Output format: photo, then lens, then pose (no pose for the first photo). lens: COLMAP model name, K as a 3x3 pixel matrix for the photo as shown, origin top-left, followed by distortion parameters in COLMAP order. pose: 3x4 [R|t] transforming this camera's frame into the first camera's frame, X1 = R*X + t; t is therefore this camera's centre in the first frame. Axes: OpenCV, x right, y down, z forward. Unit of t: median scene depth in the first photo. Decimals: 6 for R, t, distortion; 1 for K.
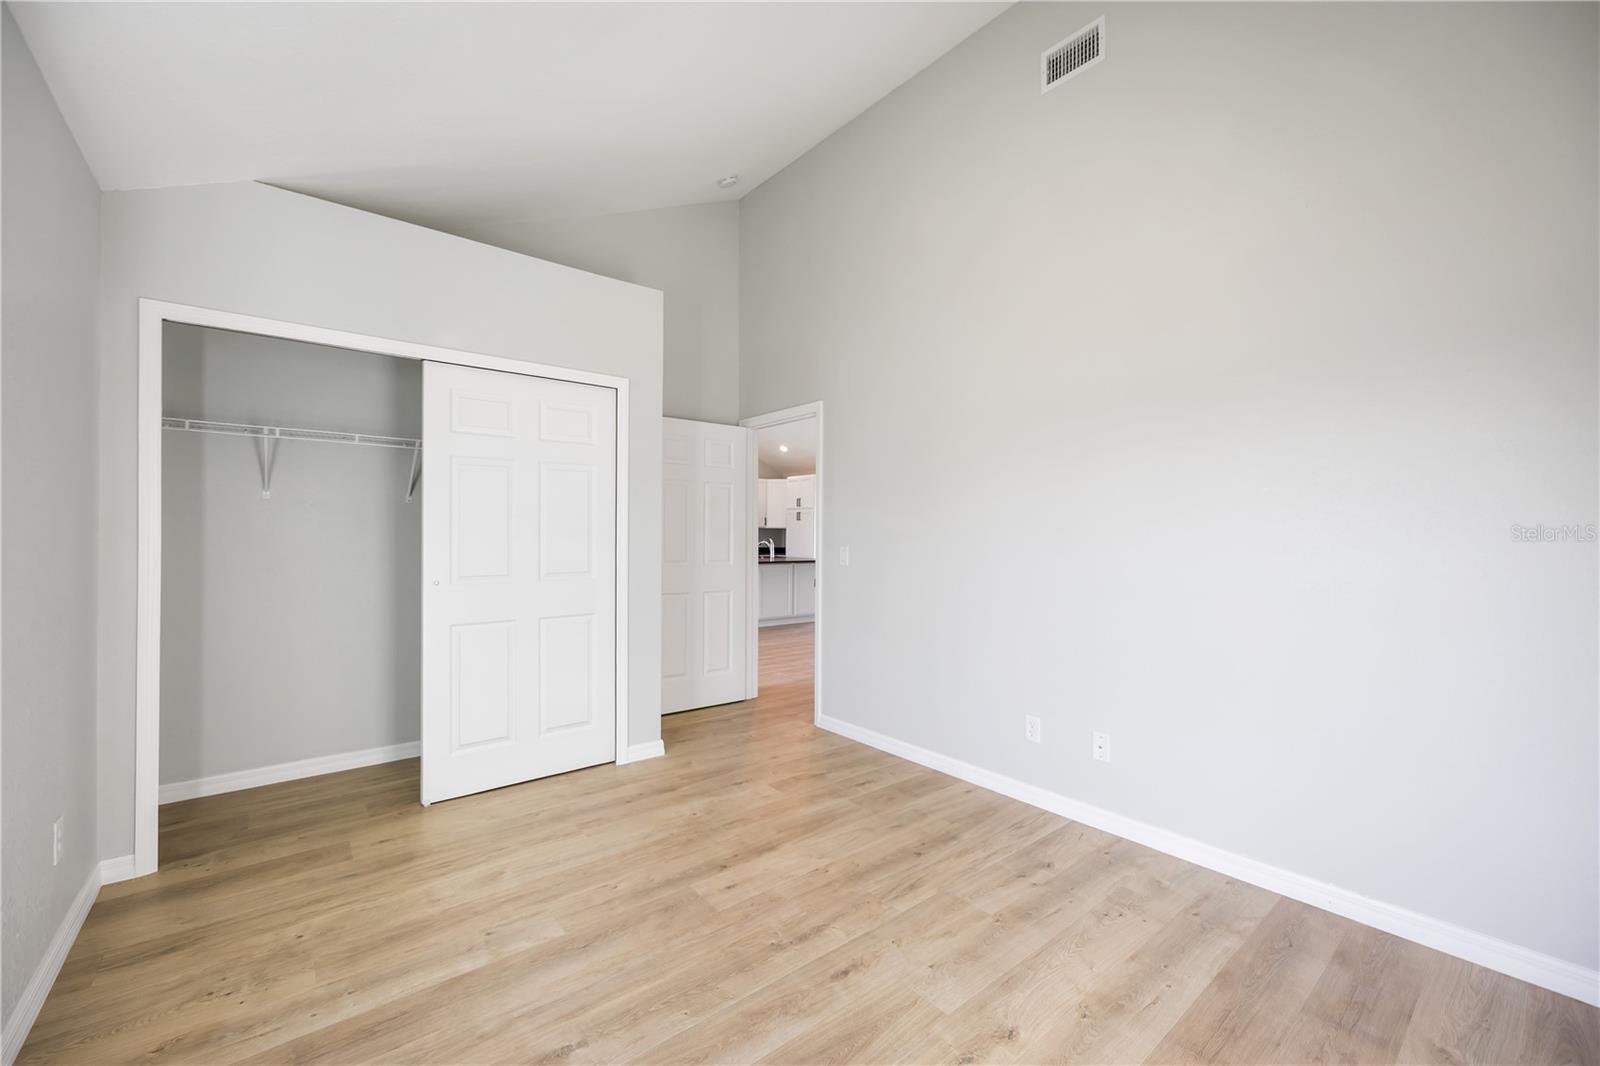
lens RADIAL K [[629.1, 0, 810.1], [0, 629.1, 537.9], [0, 0, 1]] dist [0.001152, -0.000004]
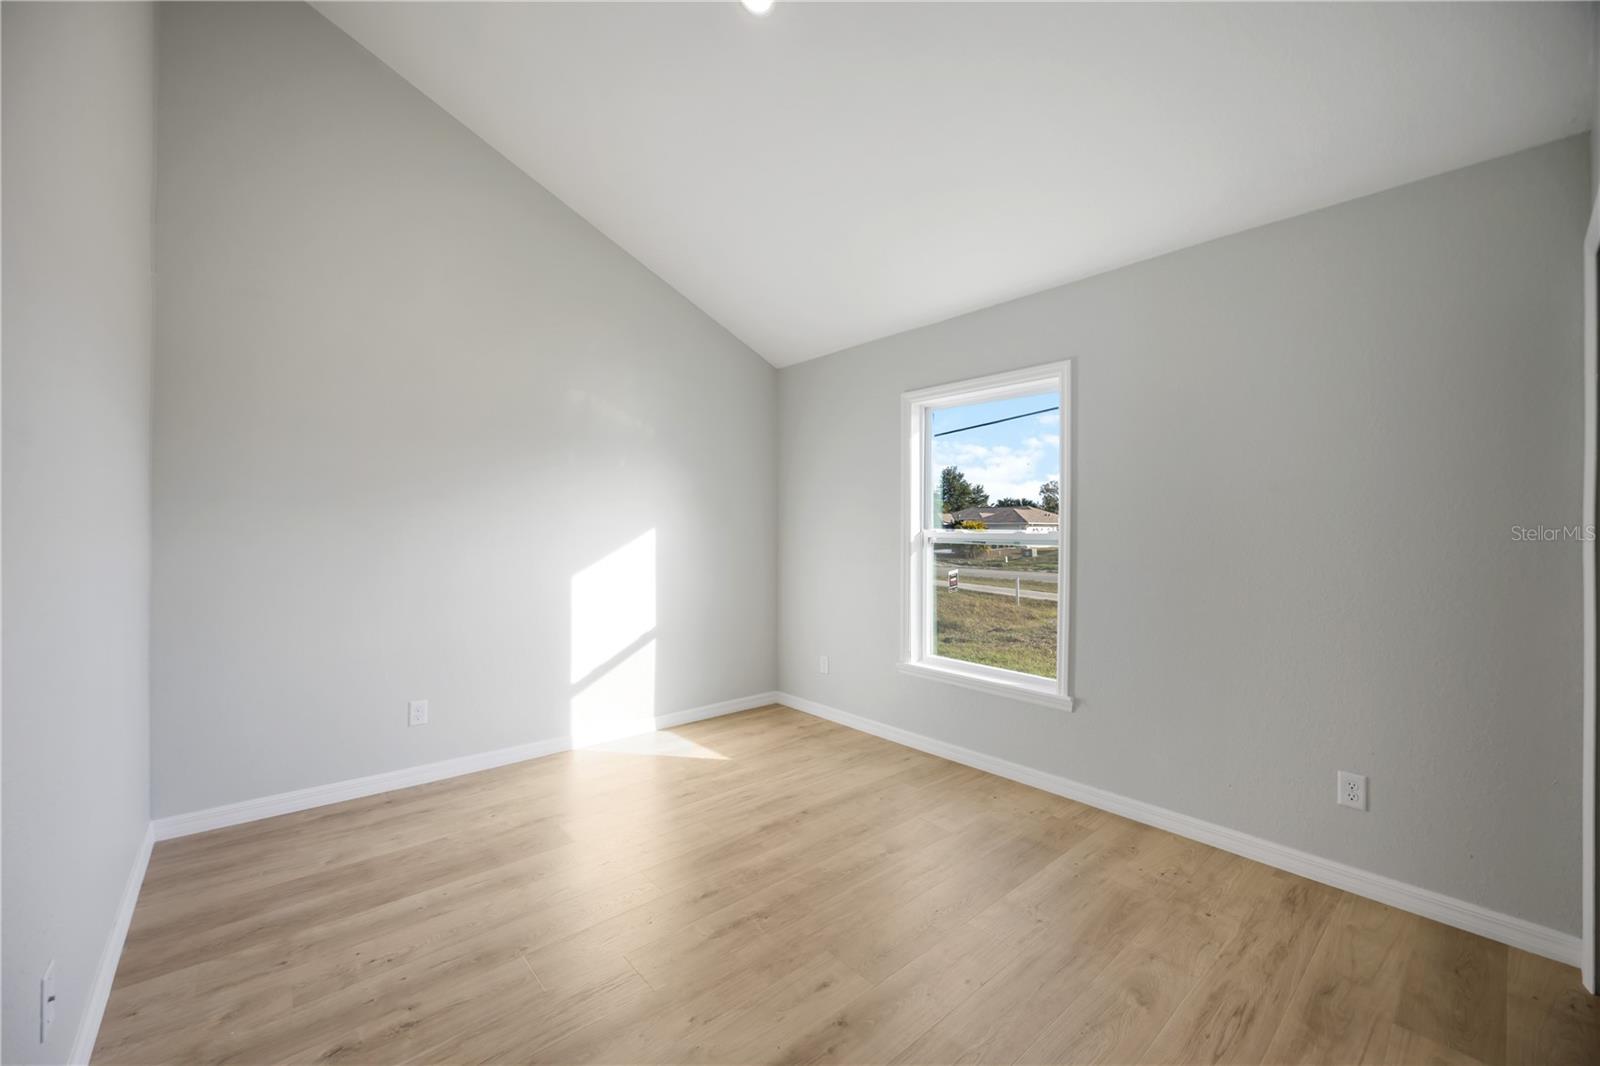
lens RADIAL K [[635.5, 0, 783.0], [0, 635.5, 534.5], [0, 0, 1]] dist [0.000183, -0.000063]
pose [[-0.999886, -0.012136, 0.009018, -0.073805], [-0.012068, 0.999899, 0.007493, -0.009911], [-0.009108, 0.007383, -0.999931, 1.688273]]
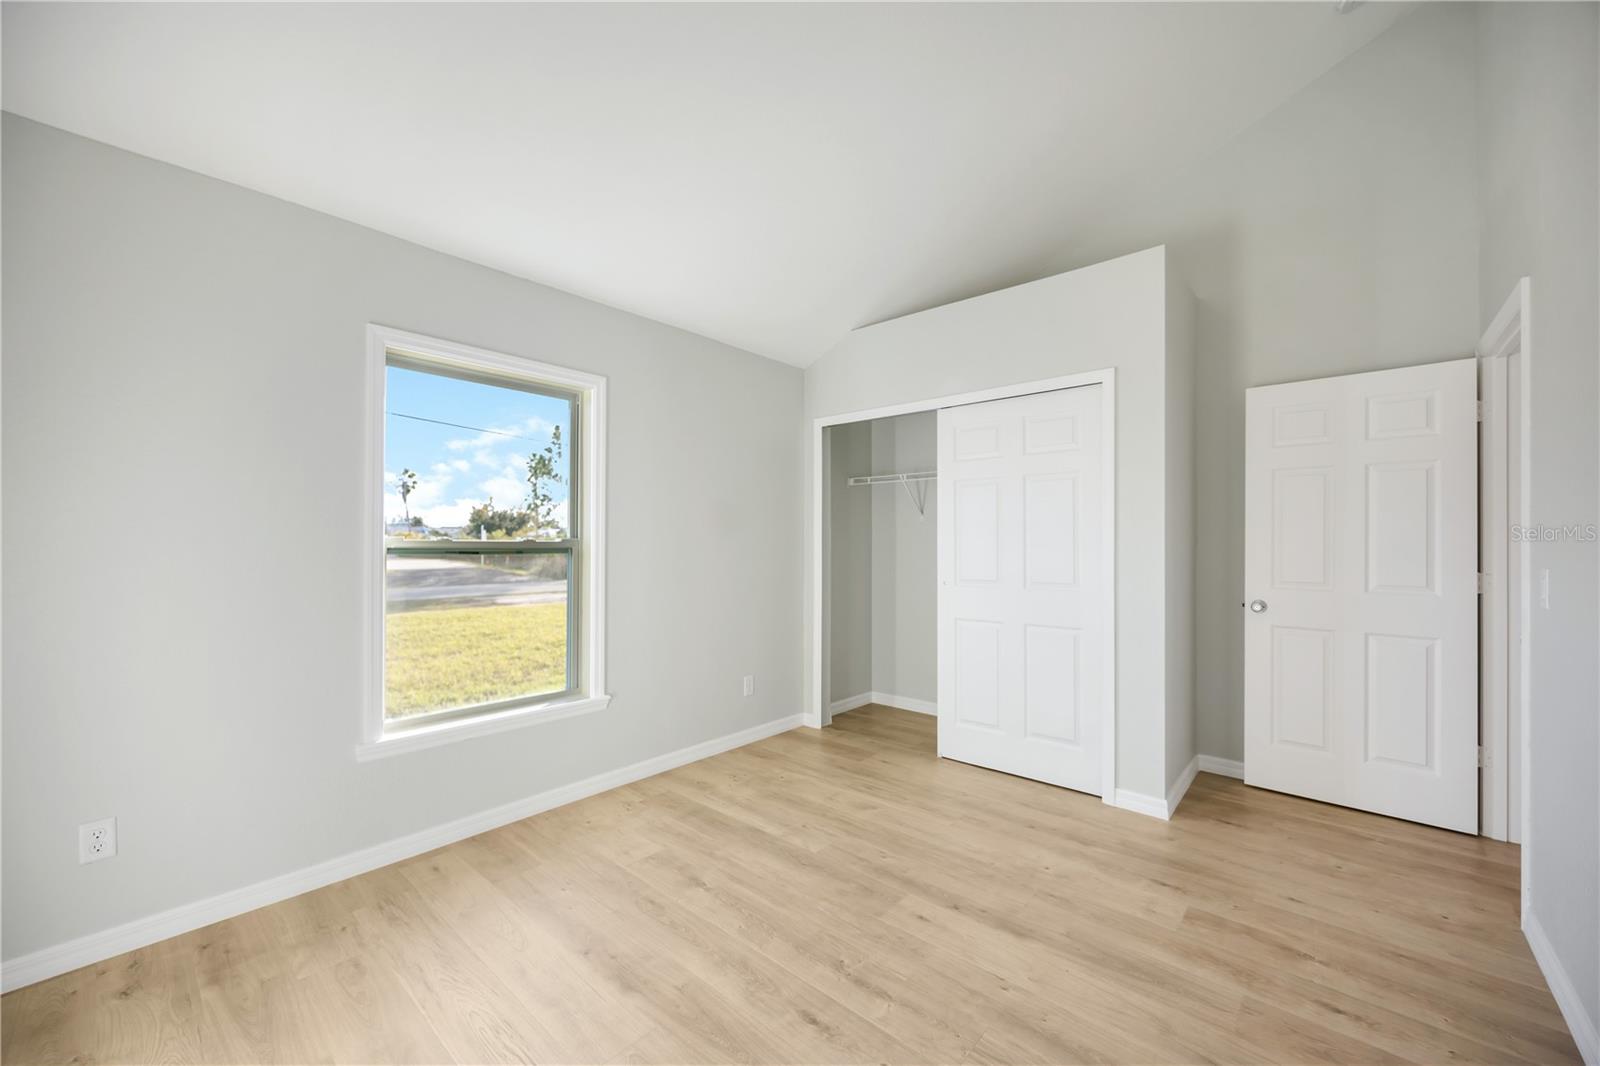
lens RADIAL K [[629.1, 0, 810.1], [0, 629.1, 537.9], [0, 0, 1]] dist [0.001152, -0.000004]
pose [[0.162191, -0.014927, -0.986647, 0.735432], [-0.004654, 0.999863, -0.015891, 0.004669], [0.986748, 0.007169, 0.162099, 0.642995]]
